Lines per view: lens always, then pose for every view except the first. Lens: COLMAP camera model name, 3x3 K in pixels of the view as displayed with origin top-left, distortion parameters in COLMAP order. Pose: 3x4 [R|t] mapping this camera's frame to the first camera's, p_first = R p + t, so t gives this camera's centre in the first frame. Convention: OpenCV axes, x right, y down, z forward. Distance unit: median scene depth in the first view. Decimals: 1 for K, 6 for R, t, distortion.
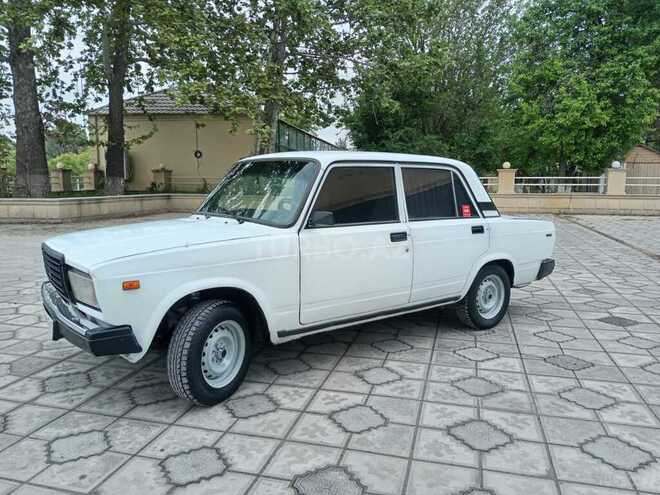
lens RADIAL K [[512.0, 0, 330.9], [0, 512.0, 250.6], [0, 0, 1]] dist [0.046035, -0.053569]
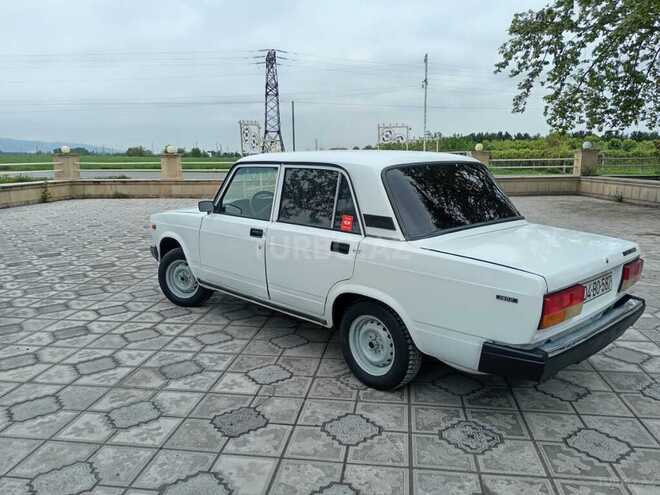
lens RADIAL K [[512.0, 0, 334.3], [0, 512.0, 253.8], [0, 0, 1]] dist [0.046035, -0.053569]
pose [[0.121421, 0.180602, -0.976033, 1.333217], [-0.134843, 0.977194, 0.164042, -0.201394], [0.983399, 0.111693, 0.143005, 1.114707]]
